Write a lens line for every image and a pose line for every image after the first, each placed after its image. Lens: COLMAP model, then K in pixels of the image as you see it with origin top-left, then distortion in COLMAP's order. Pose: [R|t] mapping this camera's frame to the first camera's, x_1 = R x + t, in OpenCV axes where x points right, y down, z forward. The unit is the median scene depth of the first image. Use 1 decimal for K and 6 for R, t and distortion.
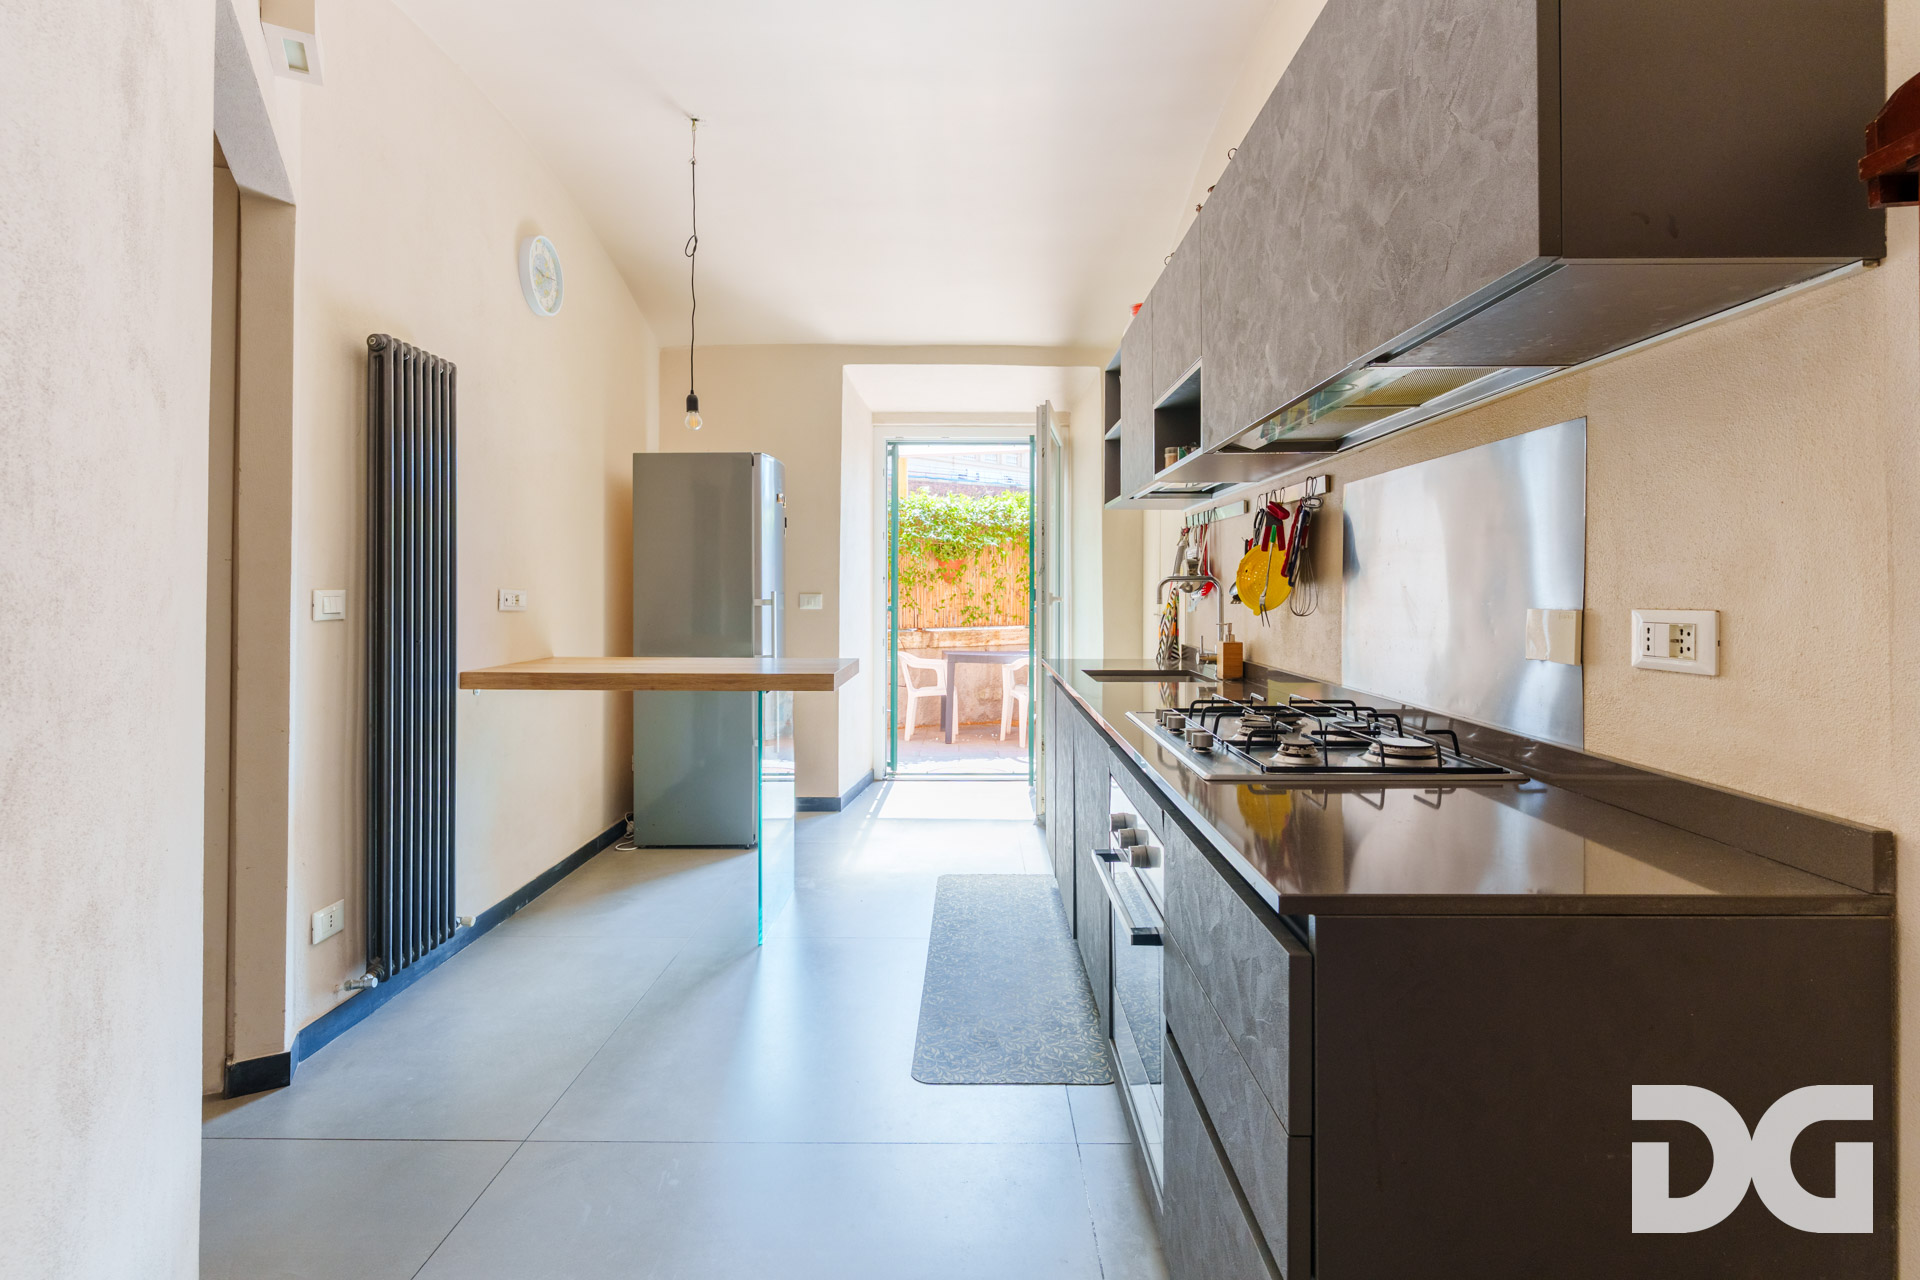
lens RADIAL K [[937.5, 0, 978.6], [0, 937.5, 591.9], [0, 0, 1]] dist [-0.000588, 0.001005]
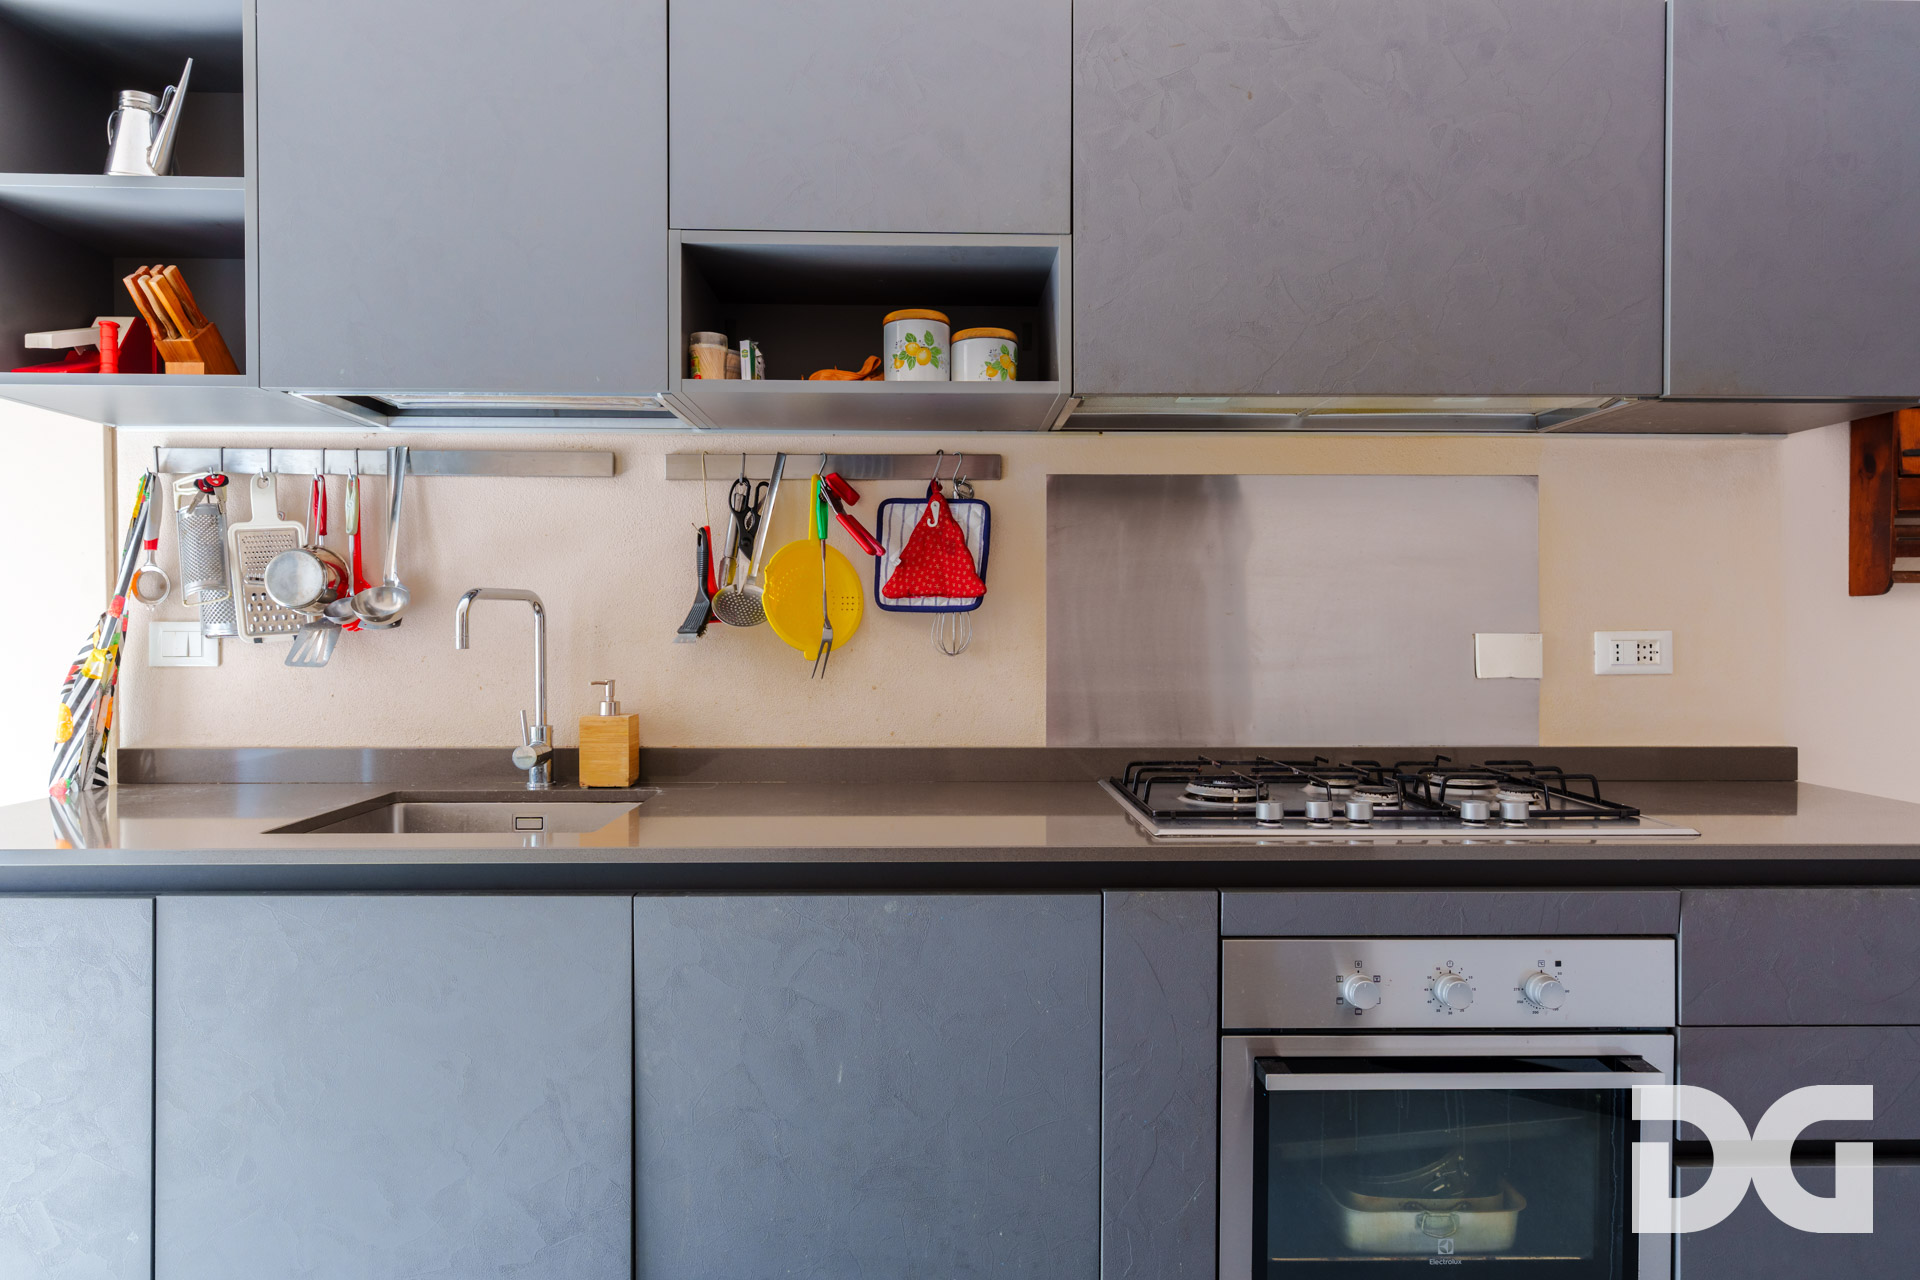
lens RADIAL K [[1146.6, 0, 954.2], [0, 1146.6, 633.7], [0, 0, 1]] dist [0.000828, 0.005562]
pose [[-0.016269, -0.008672, 0.999830, -0.382538], [0.002190, 0.999960, 0.008708, 0.002531], [-0.999865, 0.002331, -0.016249, 0.814235]]
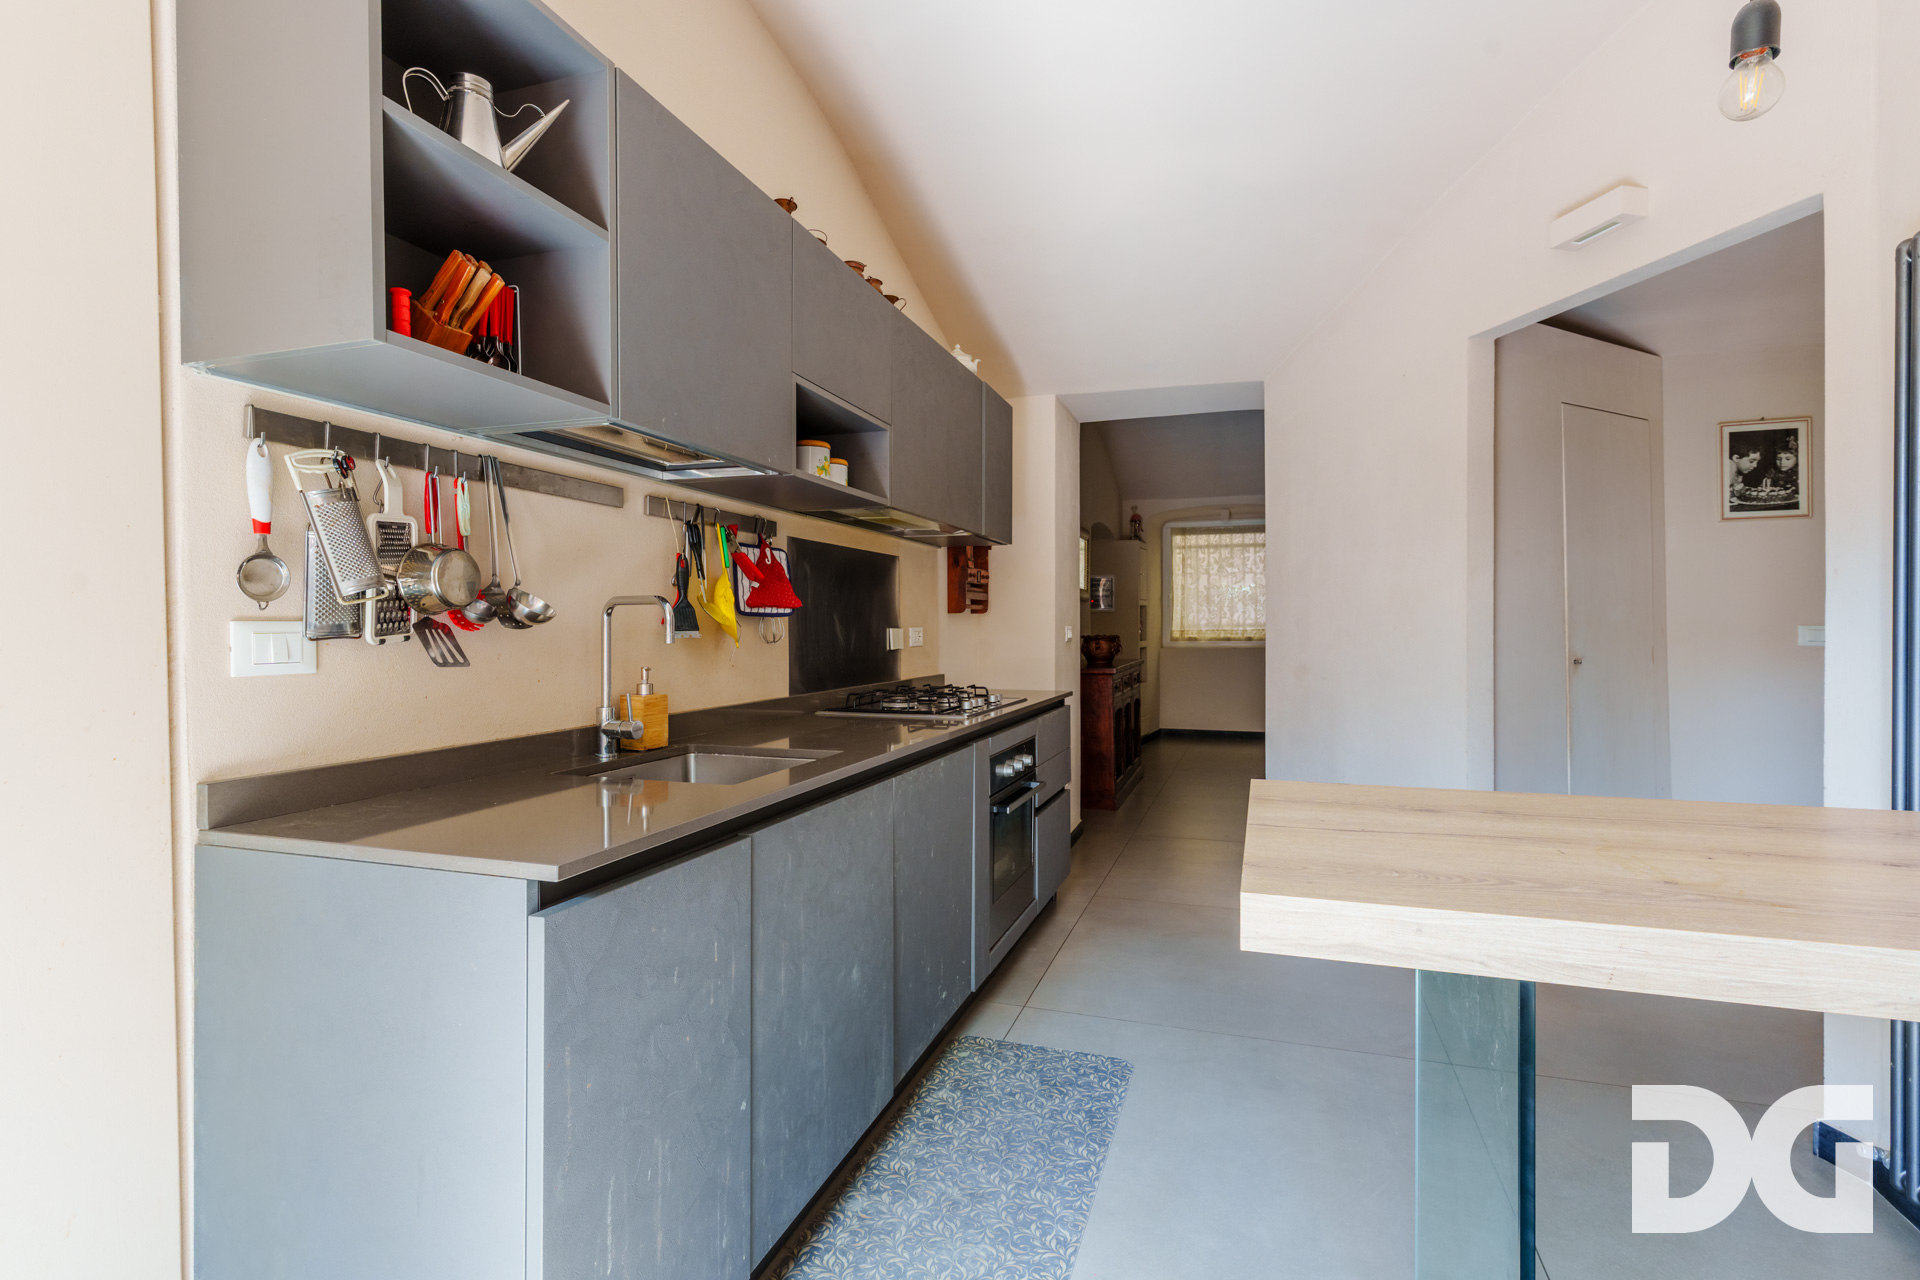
lens RADIAL K [[937.5, 0, 957.1], [0, 937.5, 634.9], [0, 0, 1]] dist [-0.000588, 0.001005]
pose [[-0.948193, 0.000107, 0.317694, -0.167409], [0.003918, 0.999928, 0.011356, 0.003484], [-0.317670, 0.012012, -0.948125, 1.575410]]
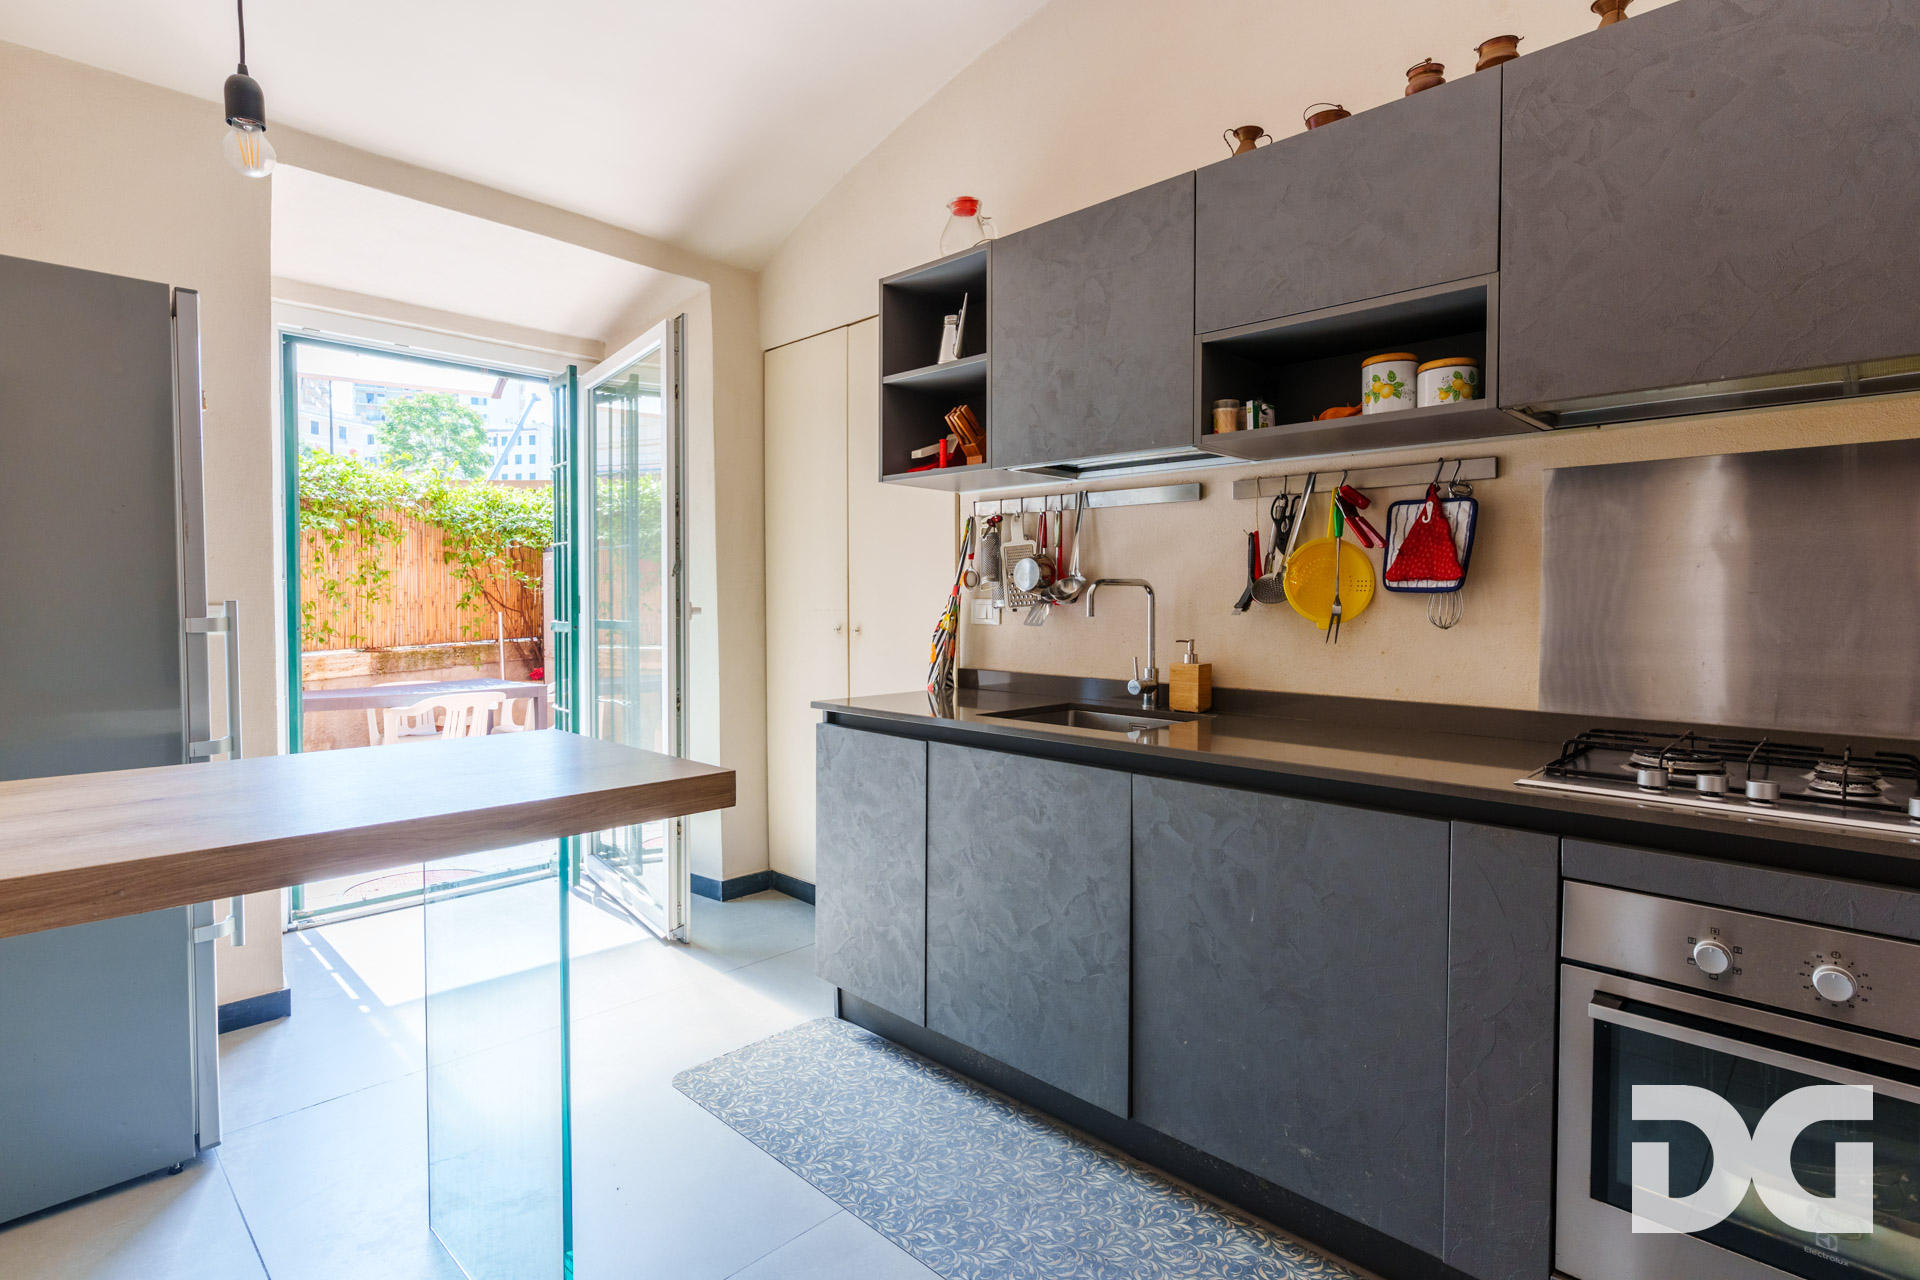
lens RADIAL K [[937.5, 0, 957.8], [0, 937.5, 624.6], [0, 0, 1]] dist [-0.000588, 0.001005]
pose [[0.696386, -0.023167, 0.717294, -0.427282], [0.003015, 0.999564, 0.029356, -0.001690], [-0.717661, -0.018281, 0.696152, 0.594271]]
